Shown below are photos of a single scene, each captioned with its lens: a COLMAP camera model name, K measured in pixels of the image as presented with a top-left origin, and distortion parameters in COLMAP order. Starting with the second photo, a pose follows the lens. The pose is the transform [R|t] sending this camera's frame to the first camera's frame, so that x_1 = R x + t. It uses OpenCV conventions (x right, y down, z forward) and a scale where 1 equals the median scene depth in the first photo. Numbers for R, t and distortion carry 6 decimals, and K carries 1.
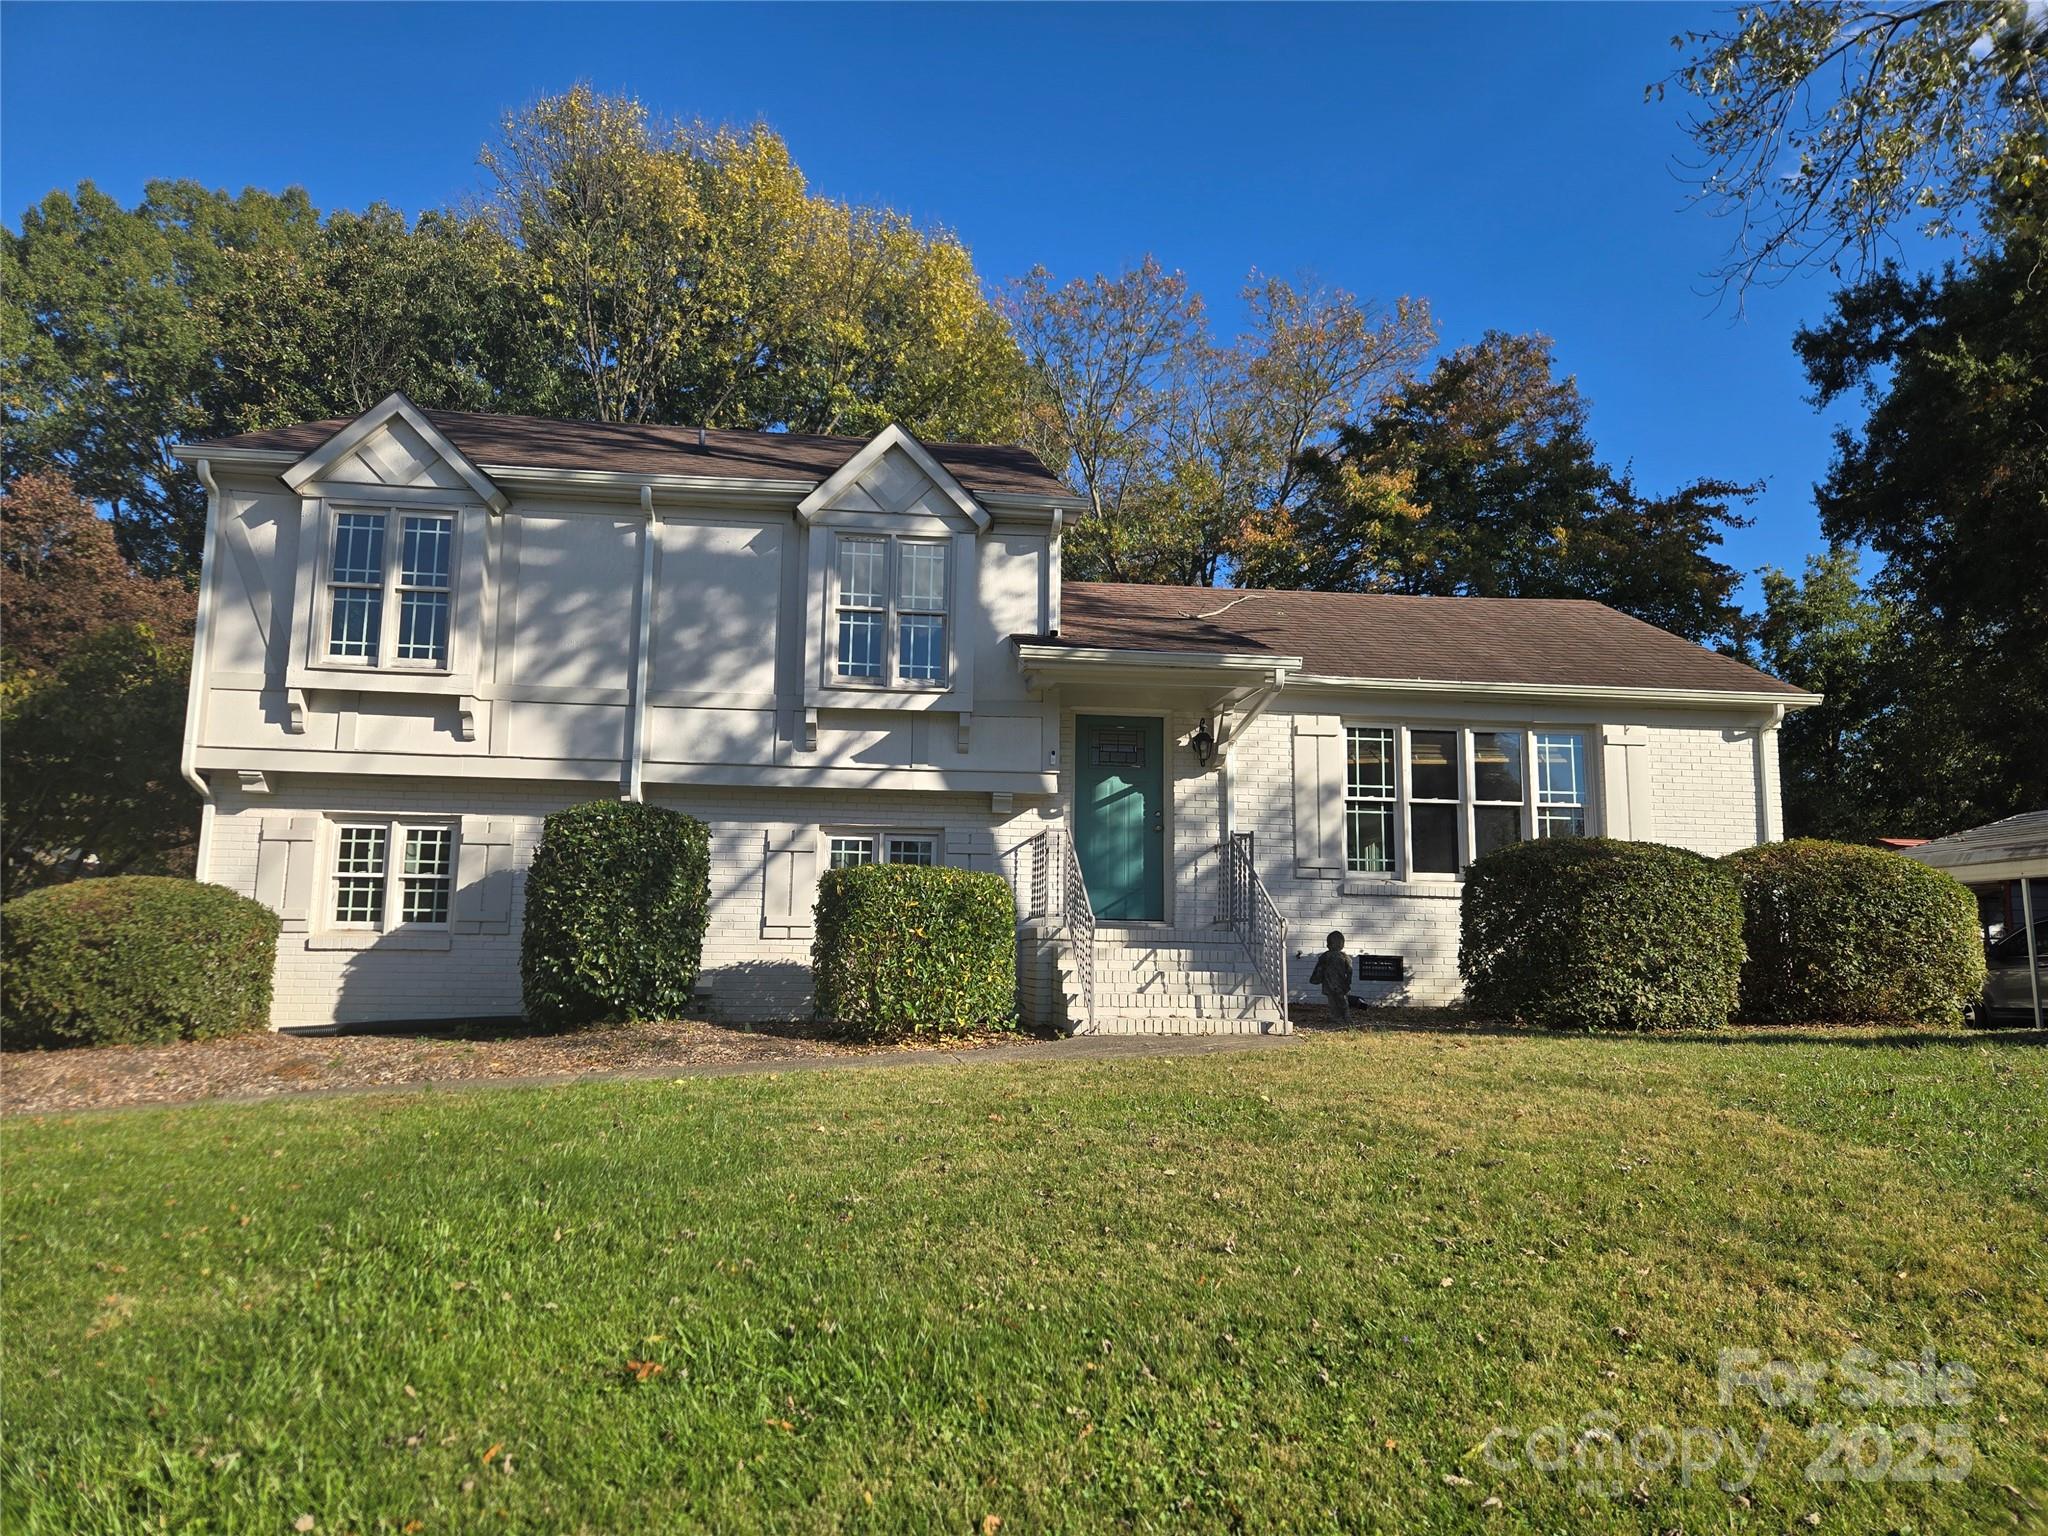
lens RADIAL K [[1384.4, 0, 1003.3], [0, 1384.4, 752.0], [0, 0, 1]] dist [0.071781, -0.060339]
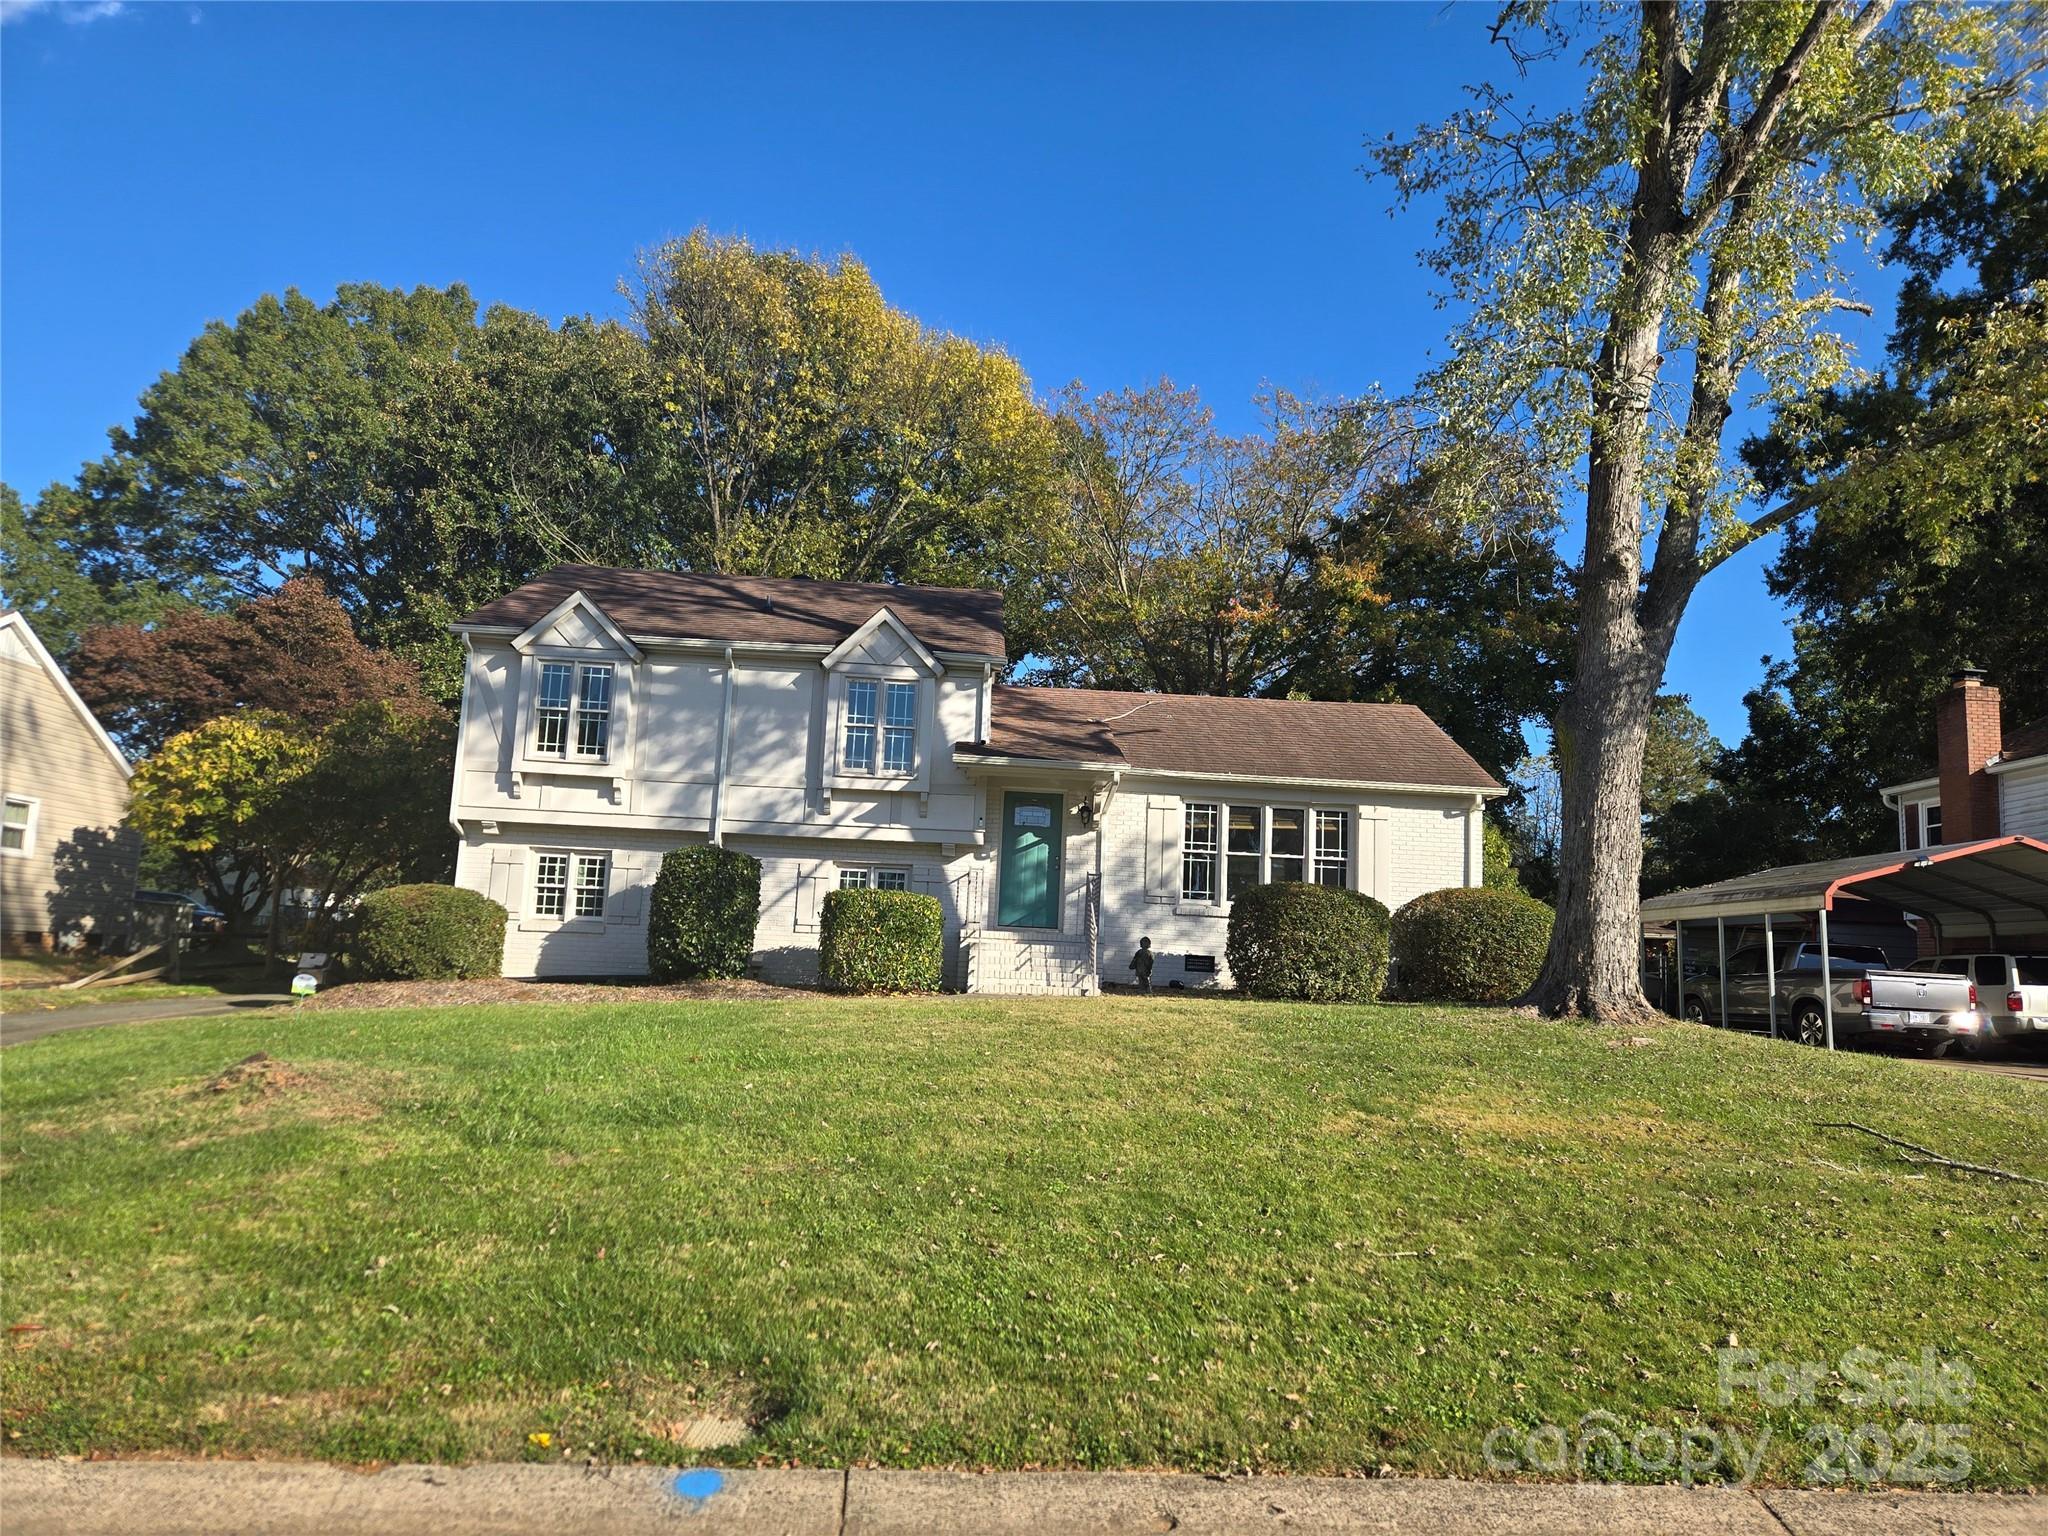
lens RADIAL K [[1384.4, 0, 997.1], [0, 1384.4, 773.0], [0, 0, 1]] dist [0.071781, -0.060339]
pose [[0.996782, 0.020052, -0.077611, 0.176262], [-0.019625, 0.999788, 0.006257, -0.061973], [0.077720, -0.004714, 0.996964, -0.560674]]
